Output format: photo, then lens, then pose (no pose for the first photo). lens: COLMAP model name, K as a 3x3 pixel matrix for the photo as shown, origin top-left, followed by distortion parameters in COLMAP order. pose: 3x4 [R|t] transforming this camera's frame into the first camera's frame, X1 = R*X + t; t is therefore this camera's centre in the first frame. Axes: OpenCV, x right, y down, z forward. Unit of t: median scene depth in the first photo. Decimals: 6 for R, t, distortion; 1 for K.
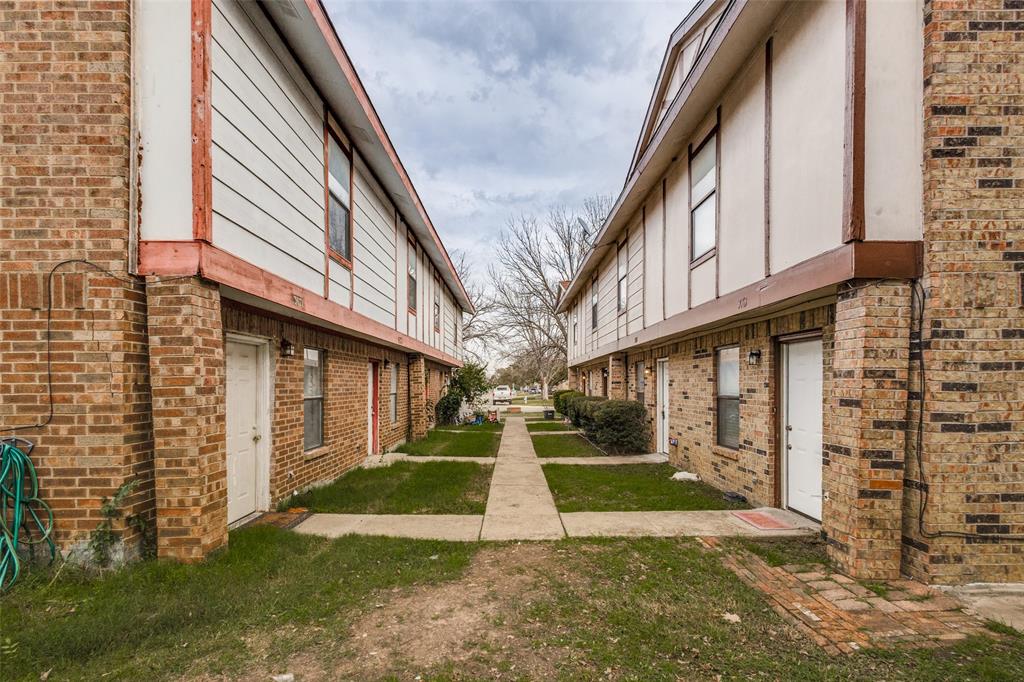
lens RADIAL K [[493.1, 0, 516.4], [0, 493.1, 390.0], [0, 0, 1]] dist [0.004183, 0.000210]
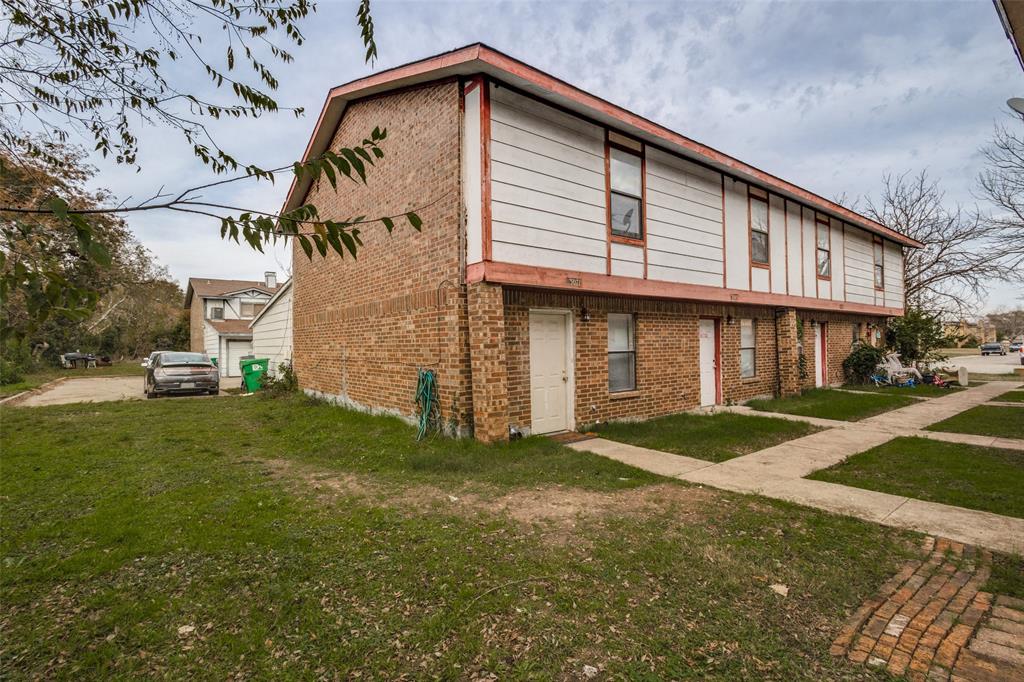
lens RADIAL K [[482.5, 0, 512.0], [0, 482.5, 341.0], [0, 0, 1]] dist [0.001229, 0.000155]
pose [[0.604840, -0.009723, -0.796288, 0.739947], [0.003750, 0.999949, -0.009361, -0.000211], [0.796338, 0.002676, 0.604846, 0.039332]]
